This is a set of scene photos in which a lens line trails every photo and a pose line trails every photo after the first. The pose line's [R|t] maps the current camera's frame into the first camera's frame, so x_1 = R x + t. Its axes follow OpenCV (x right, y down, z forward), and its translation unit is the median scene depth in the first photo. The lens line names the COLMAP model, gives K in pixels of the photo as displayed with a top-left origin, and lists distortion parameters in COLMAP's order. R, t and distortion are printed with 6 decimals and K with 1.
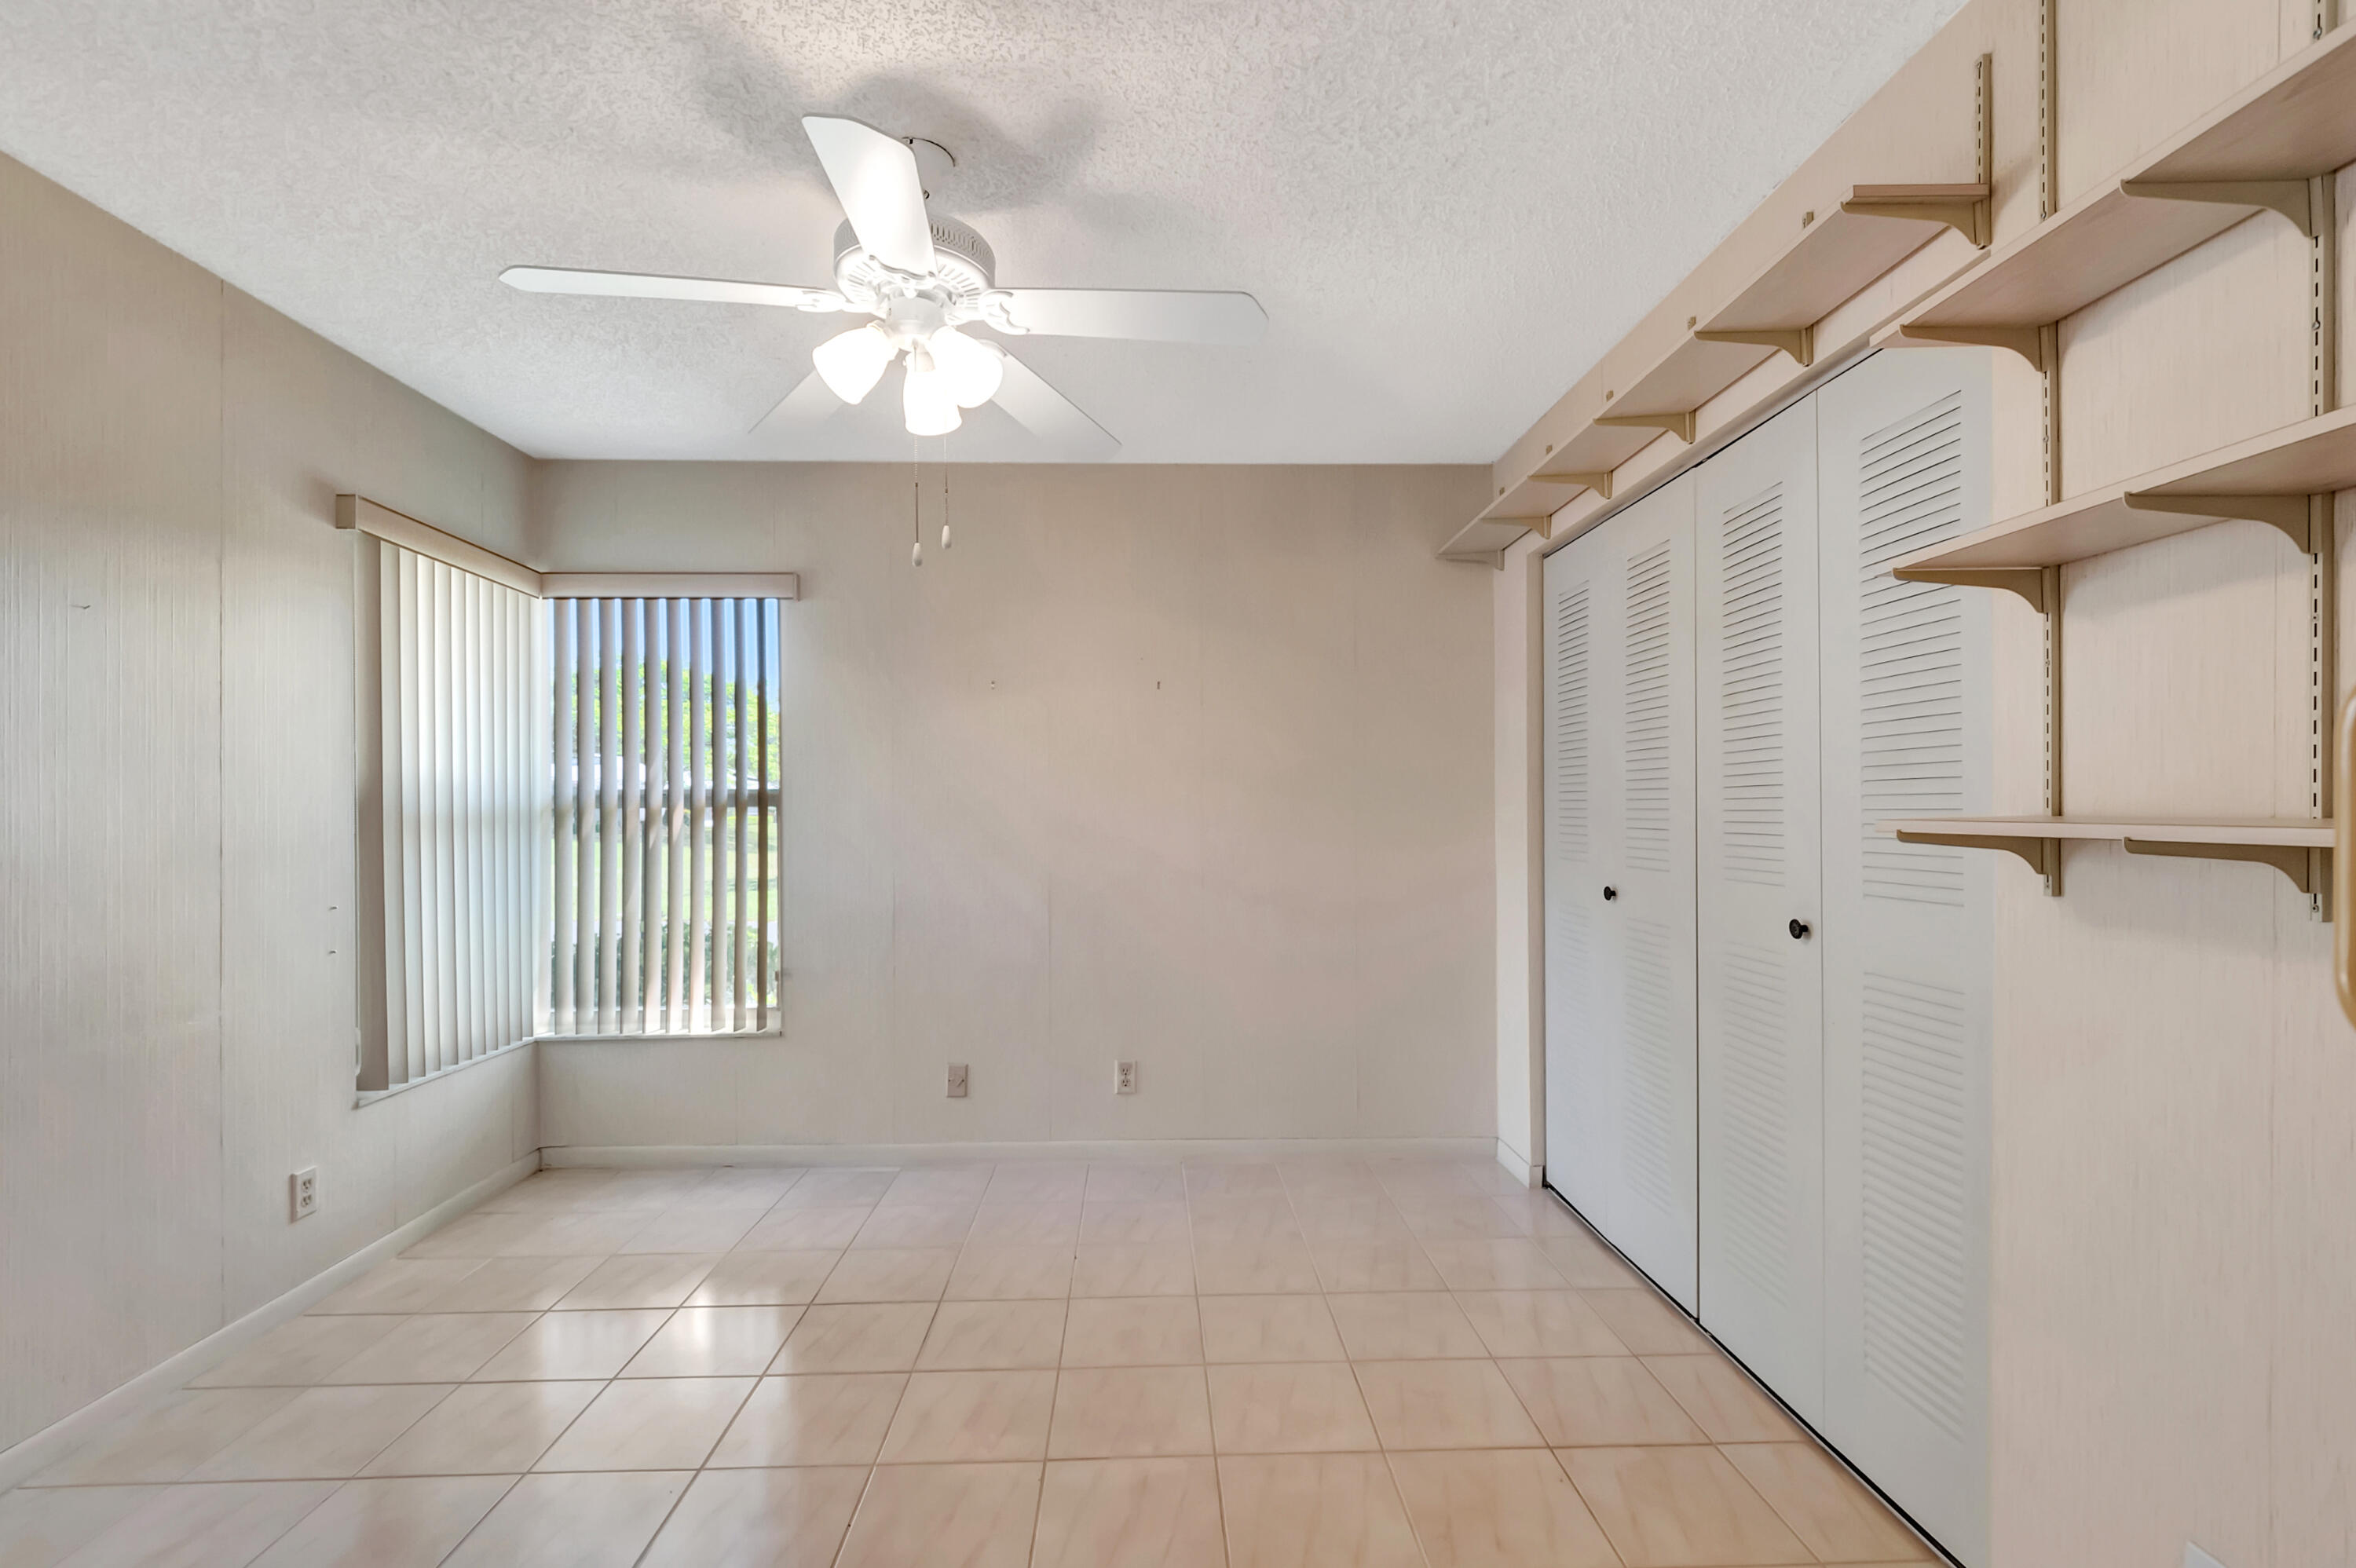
lens RADIAL K [[1018.9, 0, 1173.0], [0, 1018.9, 824.0], [0, 0, 1]] dist [0.019095, -0.017414]
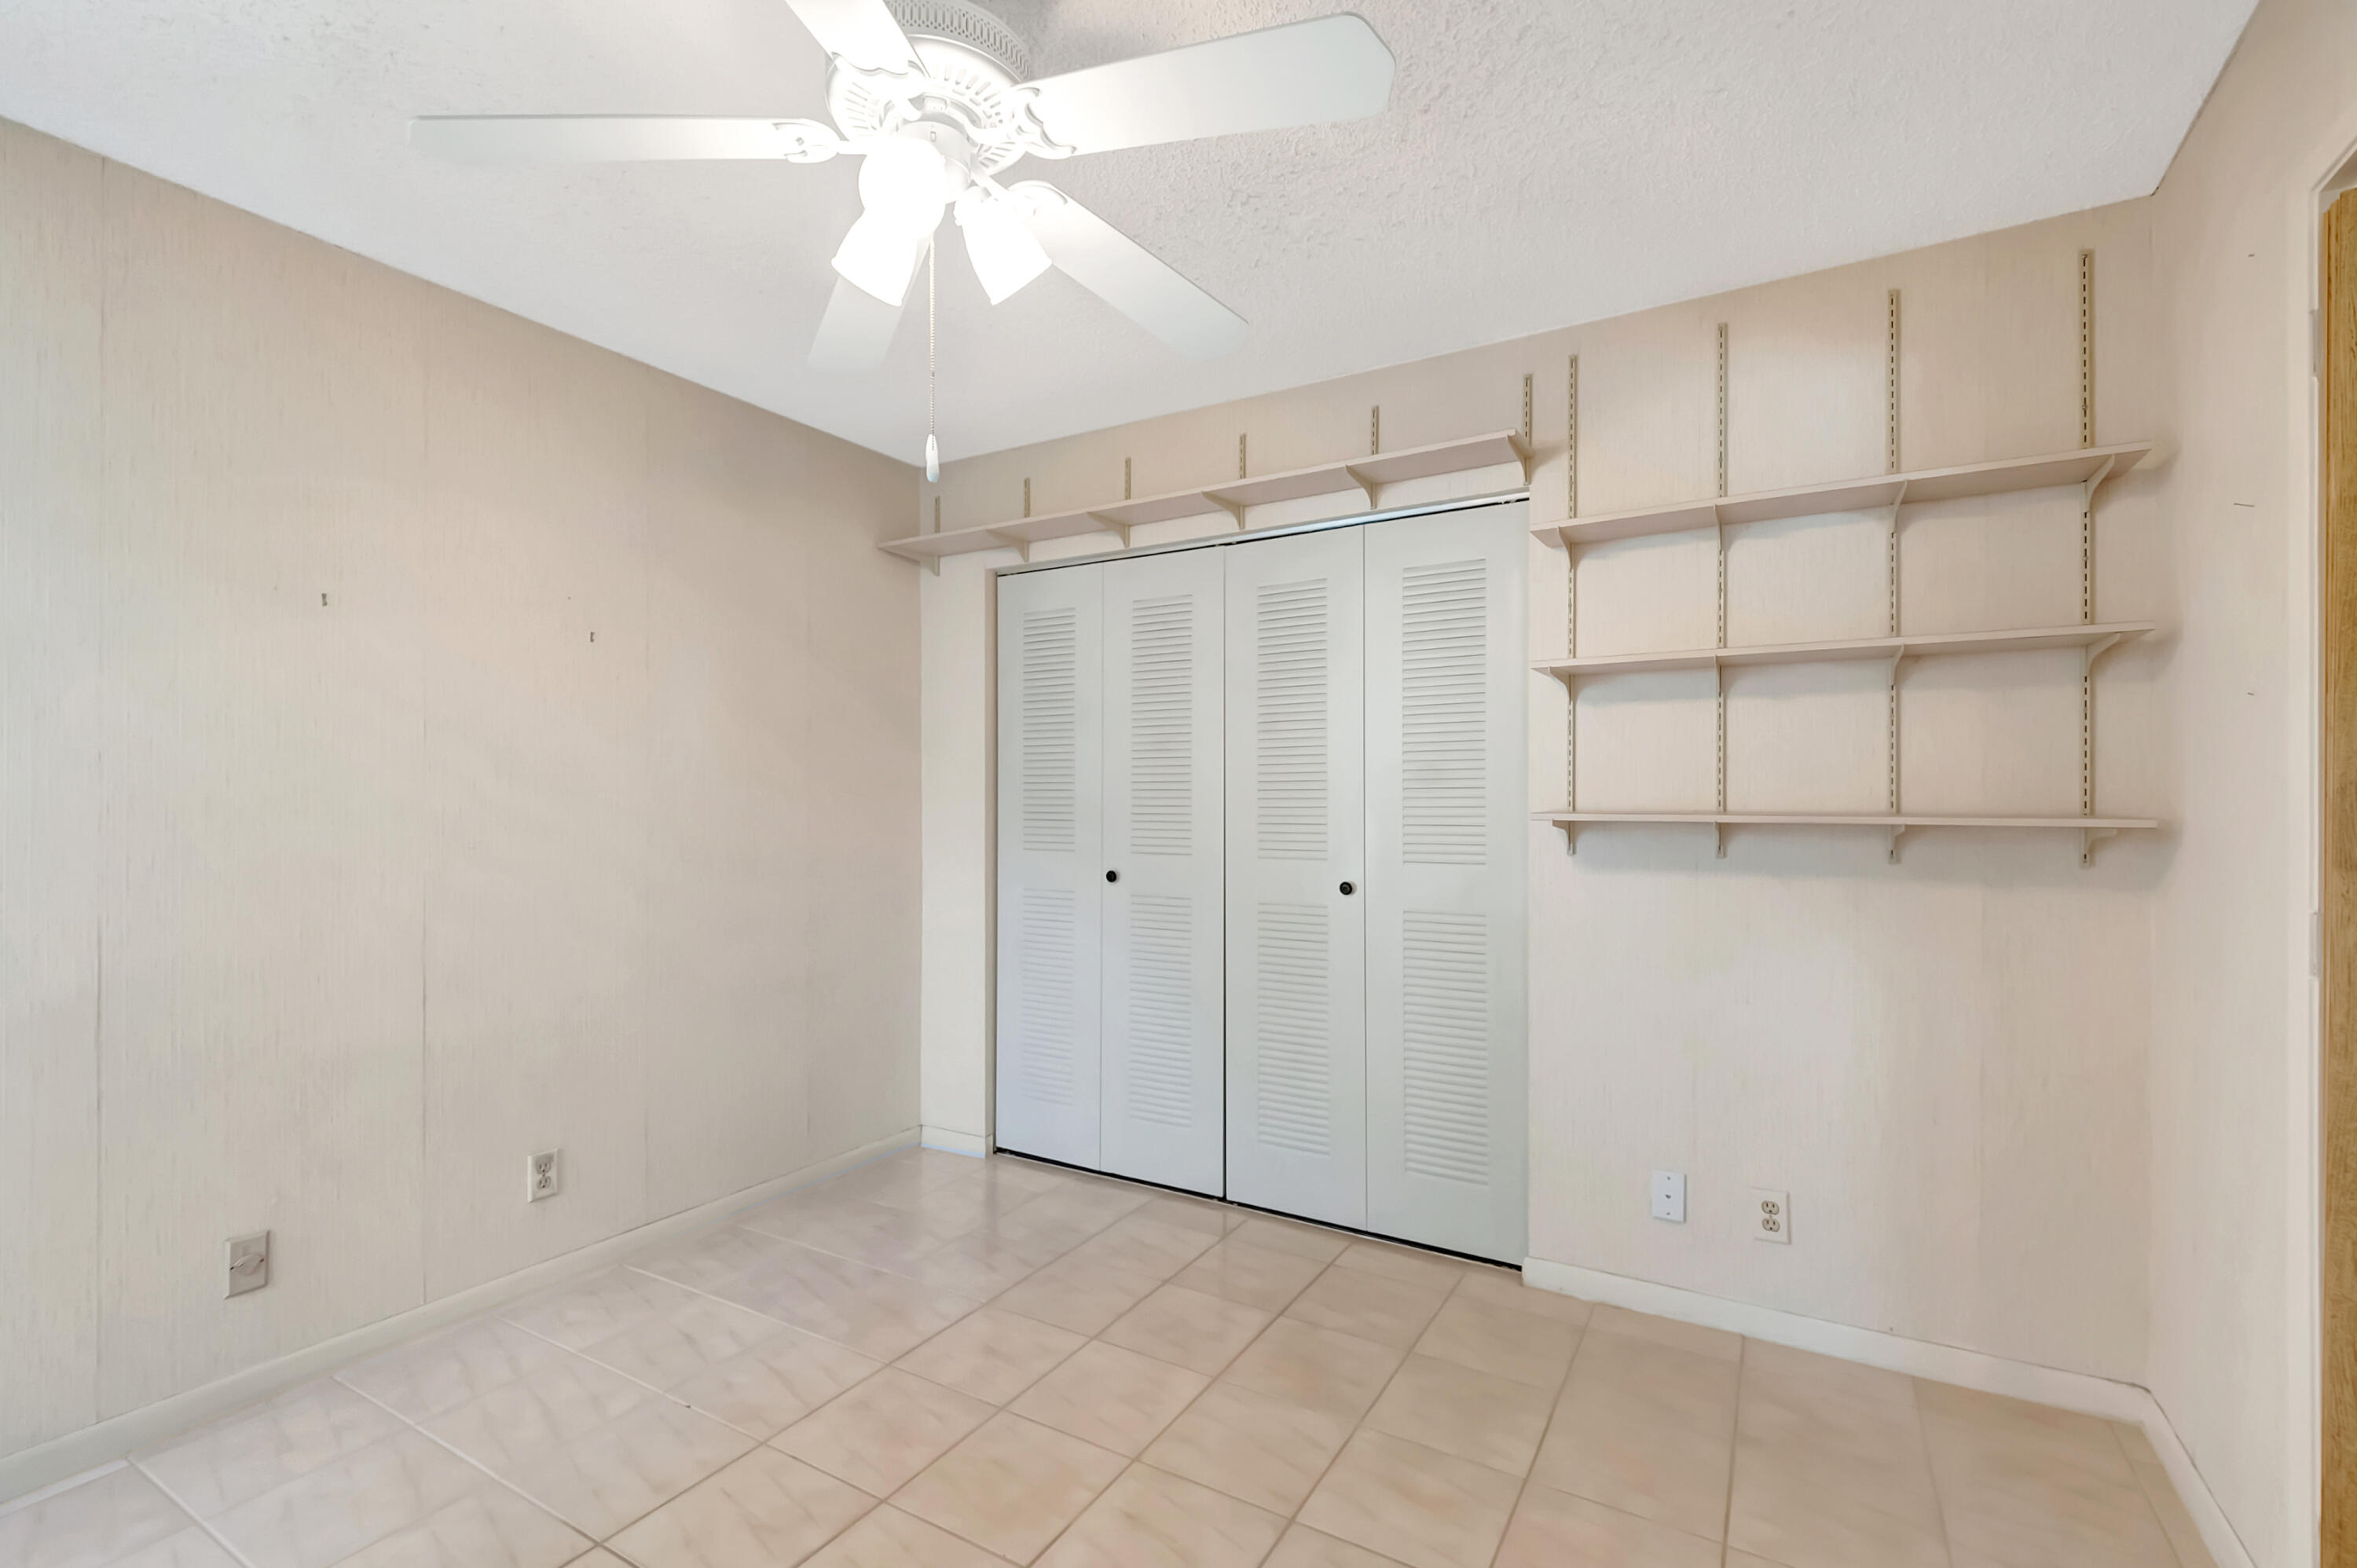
lens RADIAL K [[1019.4, 0, 1173.5], [0, 1019.4, 824.0], [0, 0, 1]] dist [0.019095, -0.017414]
pose [[0.527513, -0.003900, 0.849538, -0.513260], [0.005725, 0.999983, 0.001036, 0.005043], [-0.849528, 0.004317, 0.527526, 0.298665]]
